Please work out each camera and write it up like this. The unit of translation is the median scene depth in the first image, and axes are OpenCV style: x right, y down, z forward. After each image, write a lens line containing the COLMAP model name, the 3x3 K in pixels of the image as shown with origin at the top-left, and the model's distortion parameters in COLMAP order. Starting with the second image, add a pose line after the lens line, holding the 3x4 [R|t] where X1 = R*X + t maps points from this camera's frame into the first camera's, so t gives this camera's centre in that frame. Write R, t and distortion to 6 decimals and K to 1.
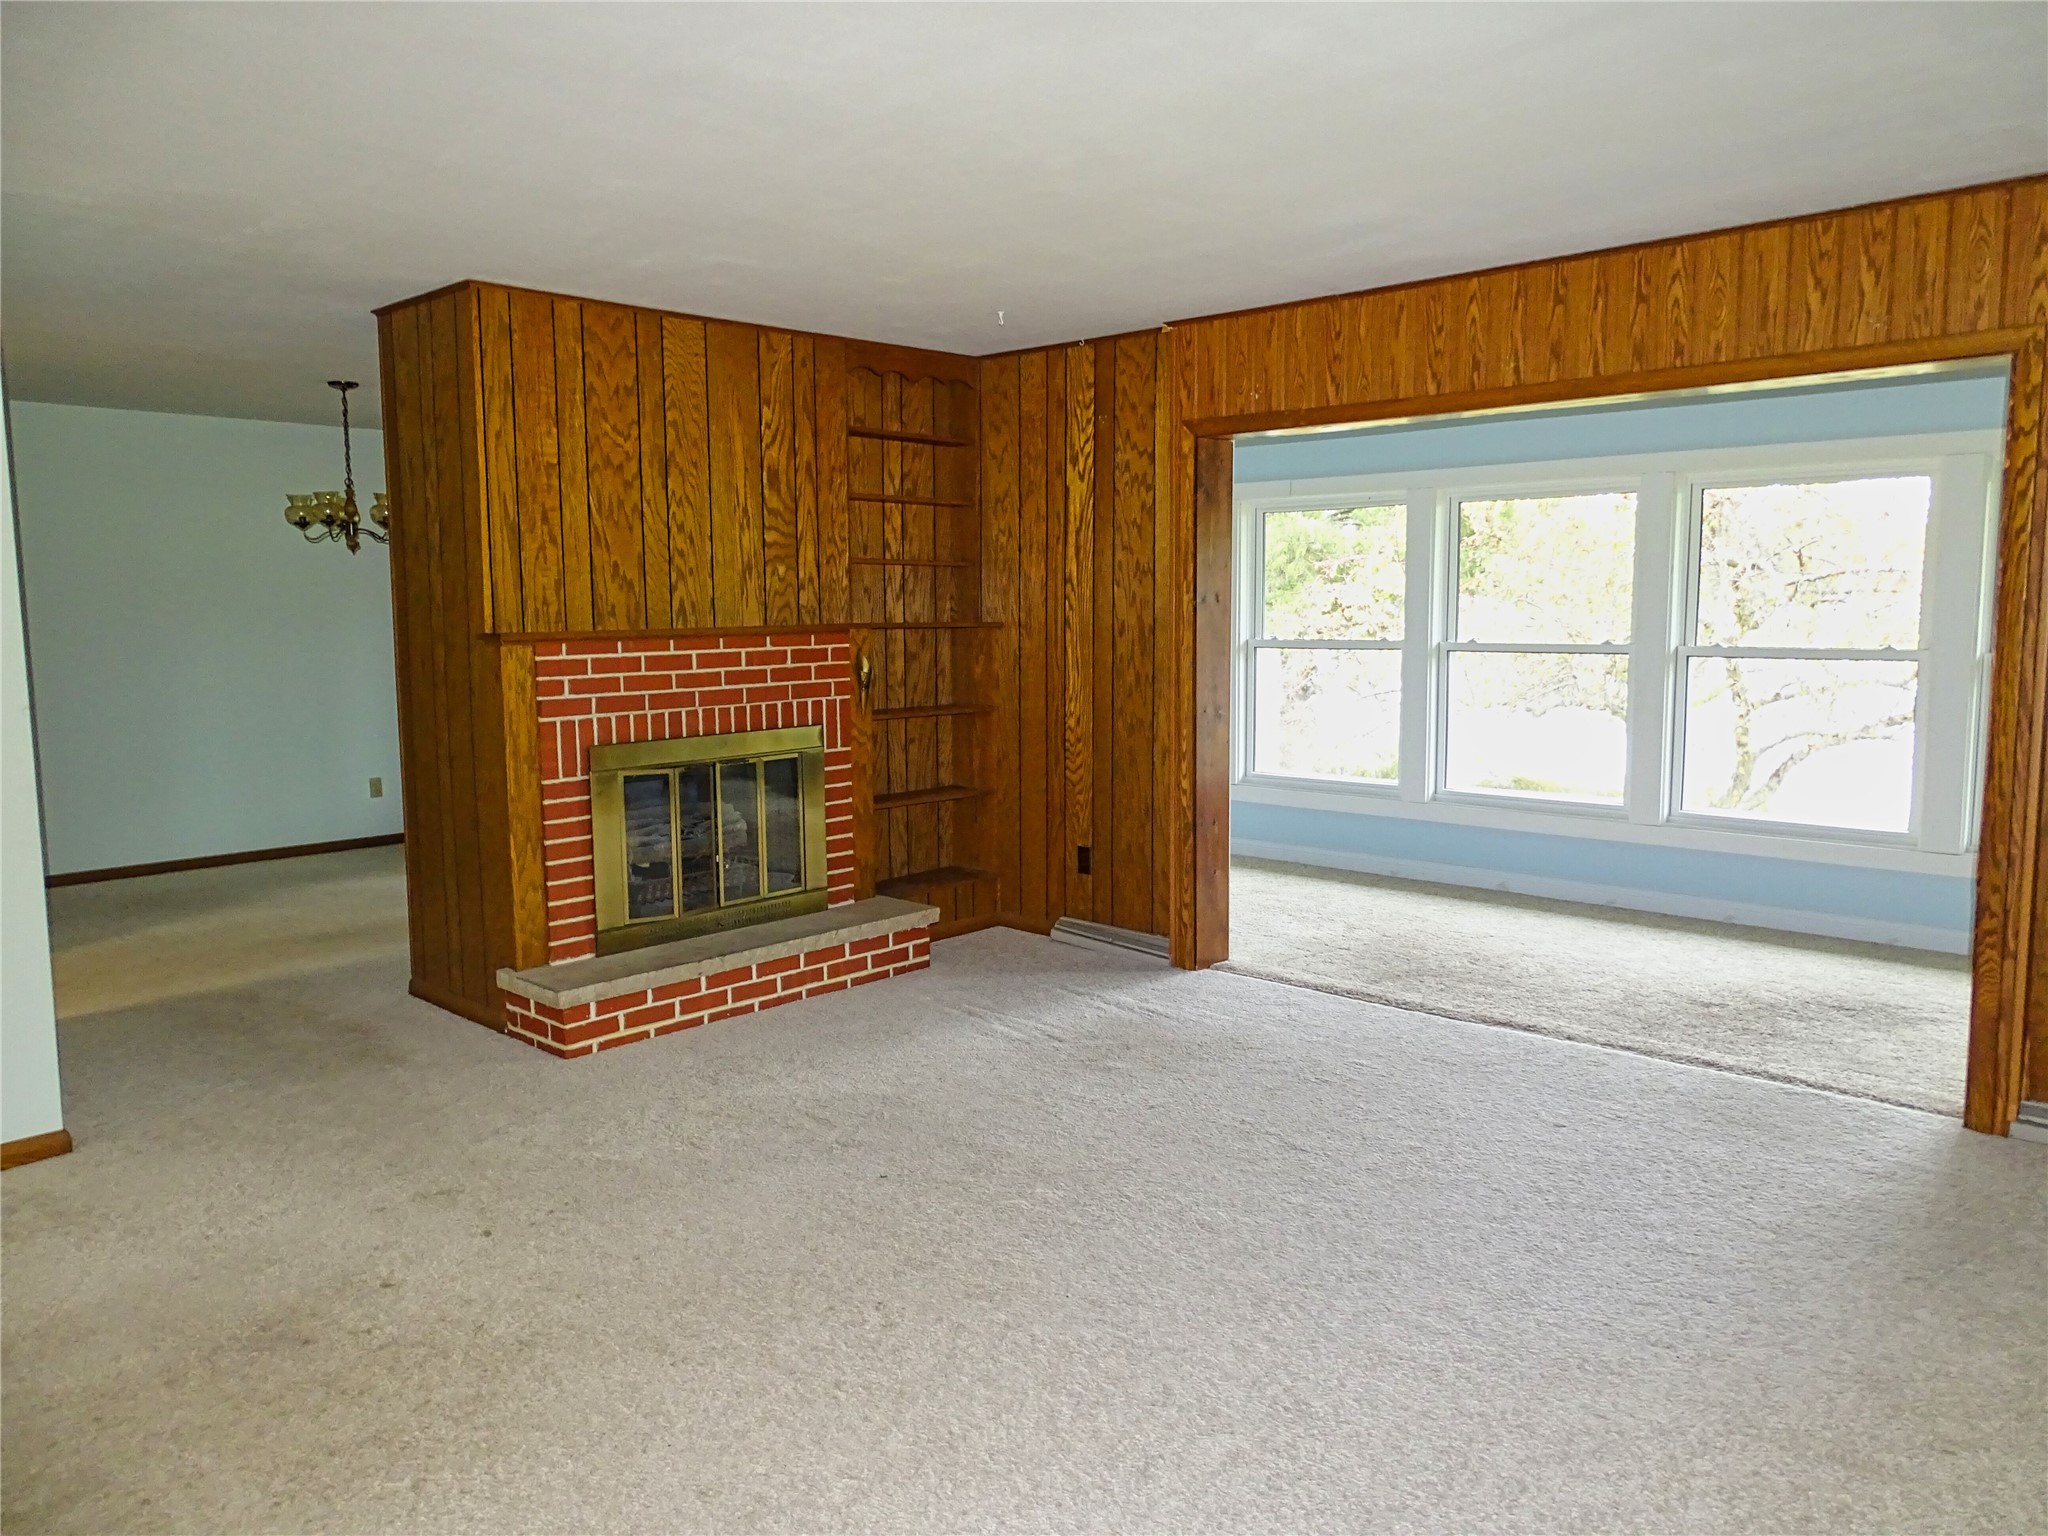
lens RADIAL K [[1475.5, 0, 1014.6], [0, 1475.5, 753.5], [0, 0, 1]] dist [0.011780, 0.012515]
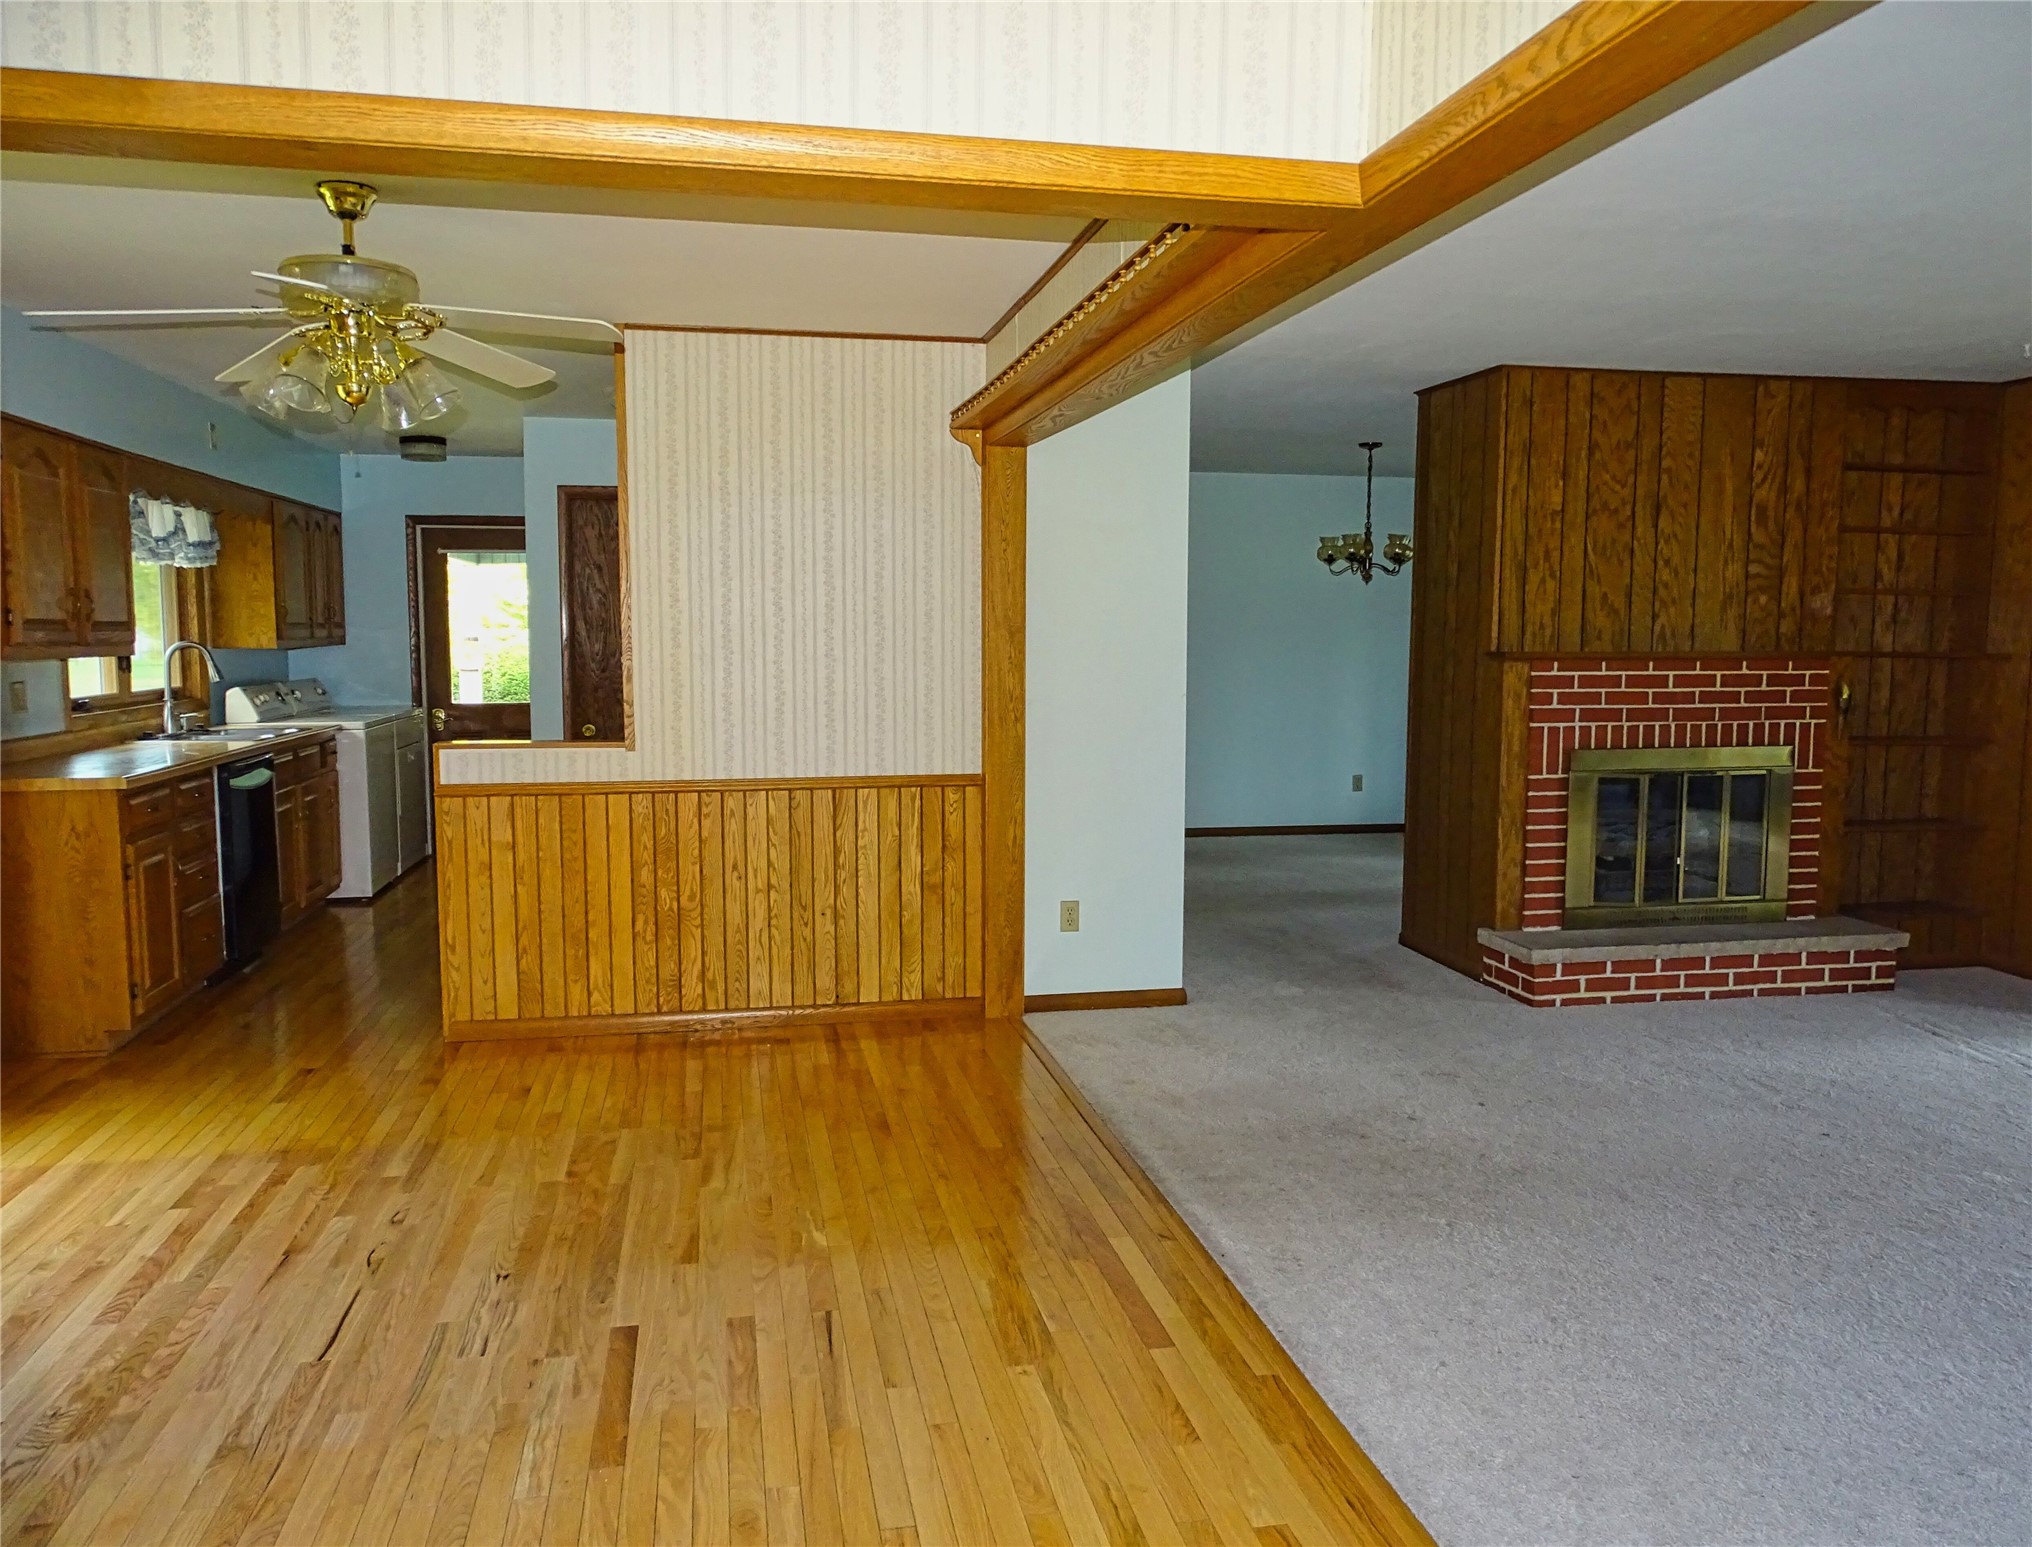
lens RADIAL K [[1472.3, 0, 995.8], [0, 1472.3, 760.7], [0, 0, 1]] dist [0.002772, -0.008071]
pose [[0.809967, 0.066919, -0.582645, 0.024180], [-0.072885, 0.997253, 0.013216, 0.020898], [0.581928, 0.031762, 0.812620, -0.210707]]
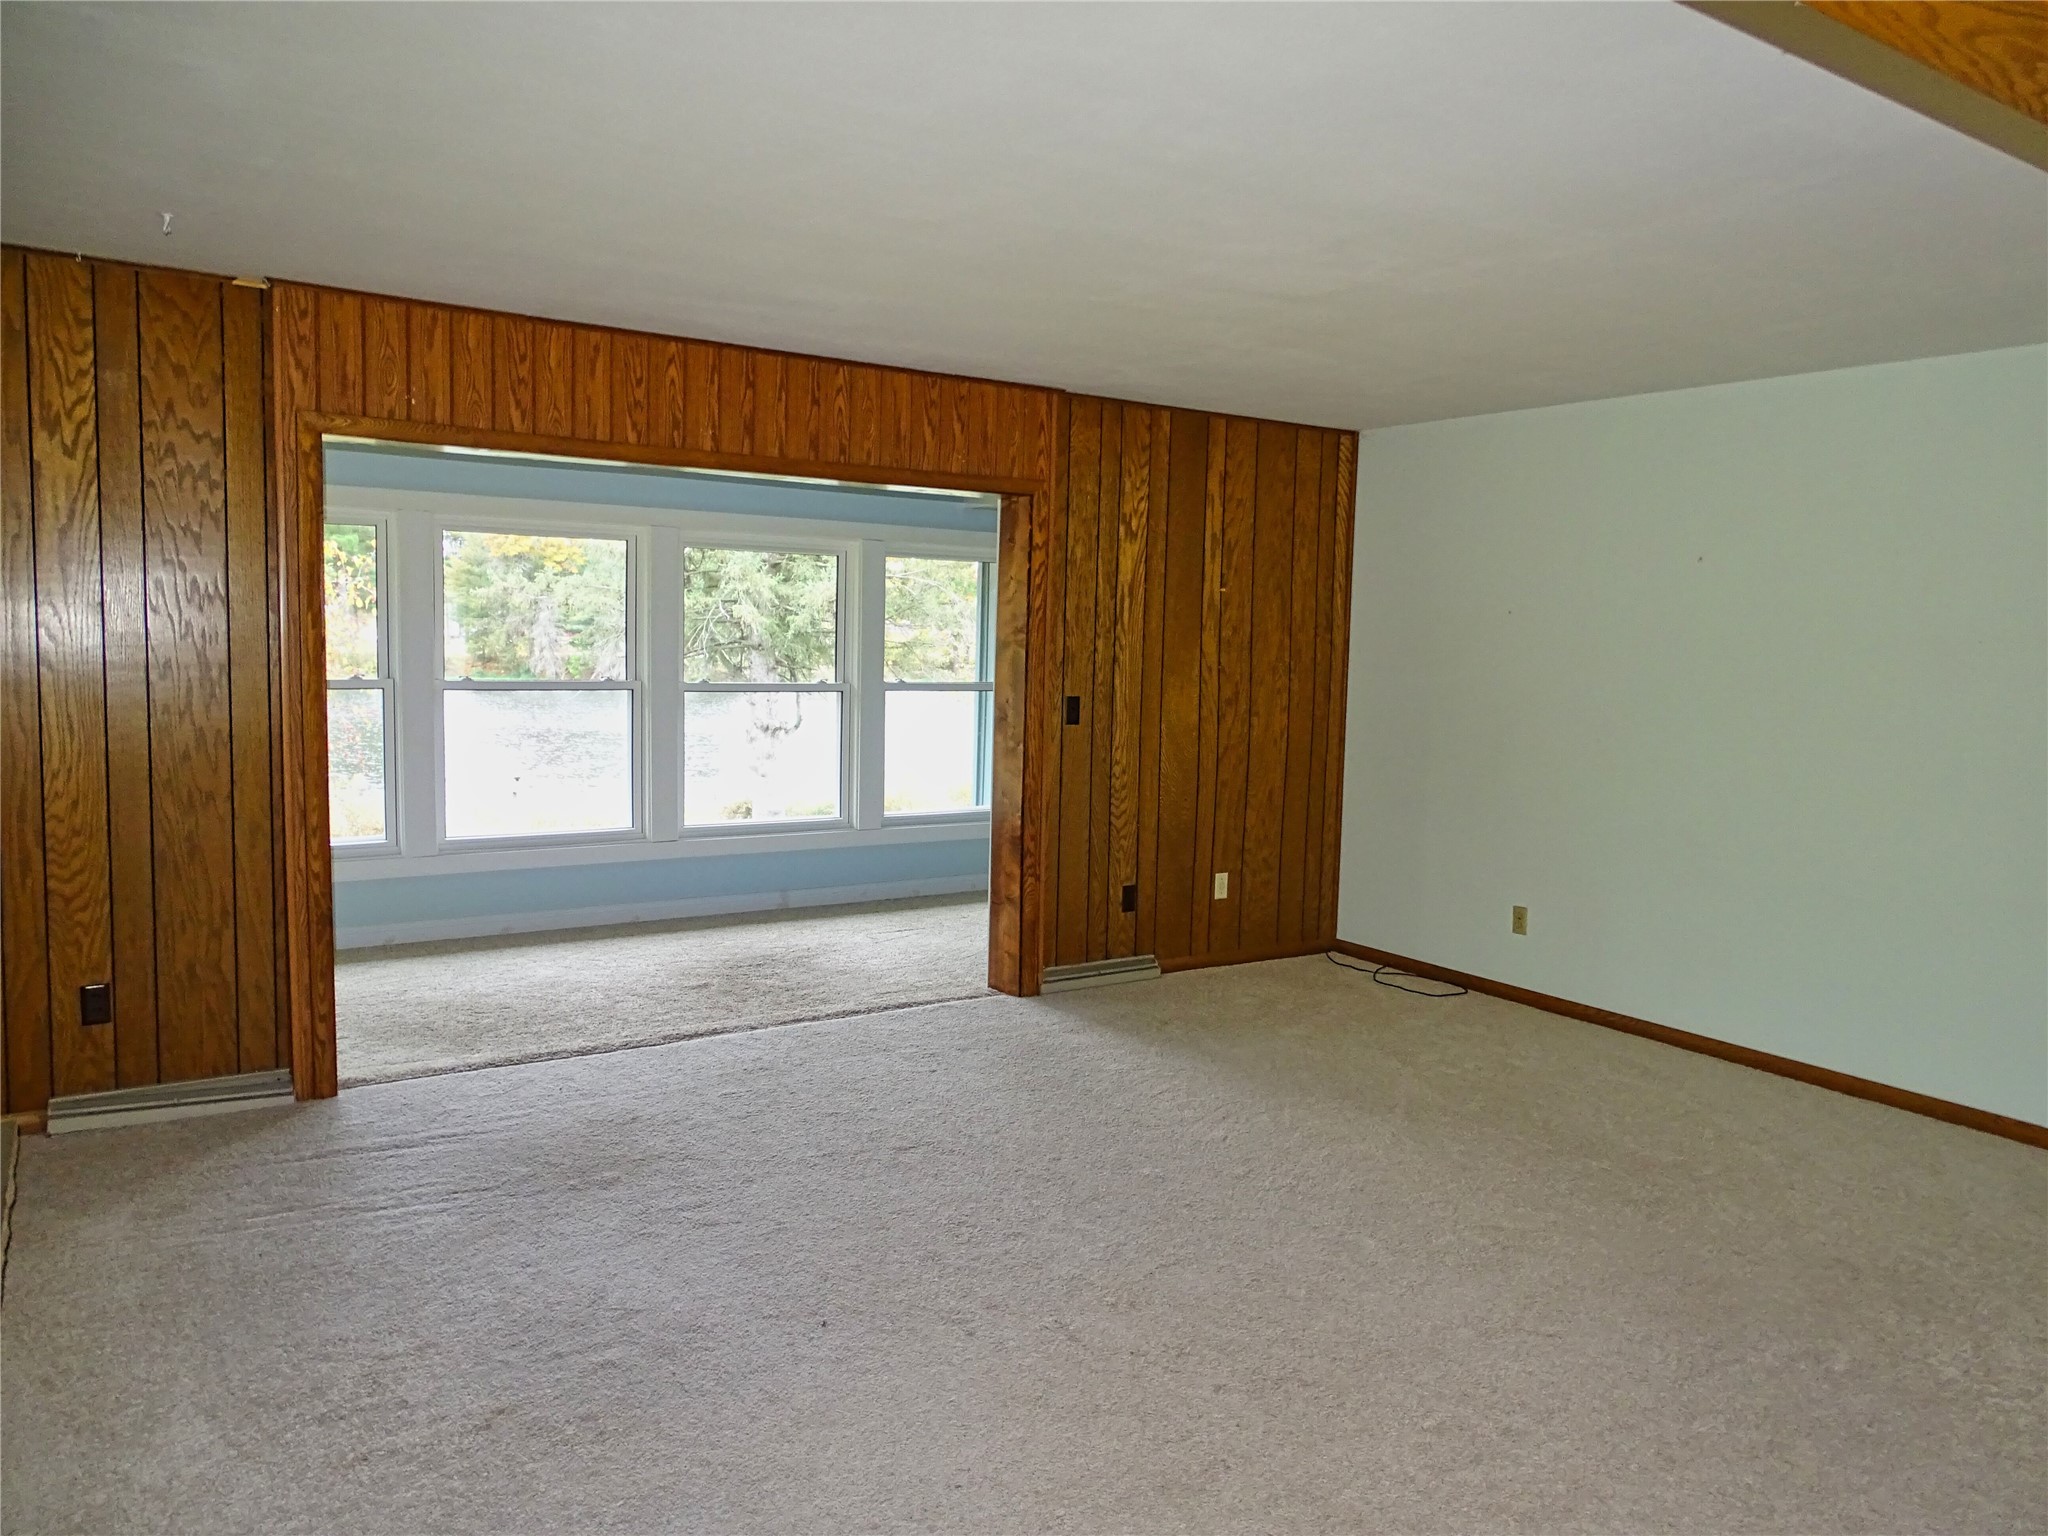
lens RADIAL K [[1475.5, 0, 997.5], [0, 1475.5, 769.0], [0, 0, 1]] dist [0.011780, 0.012515]
pose [[0.232181, -0.075204, 0.969761, -0.616750], [0.076454, 0.995333, 0.058883, -0.054869], [-0.969663, 0.060471, 0.236847, 0.487317]]
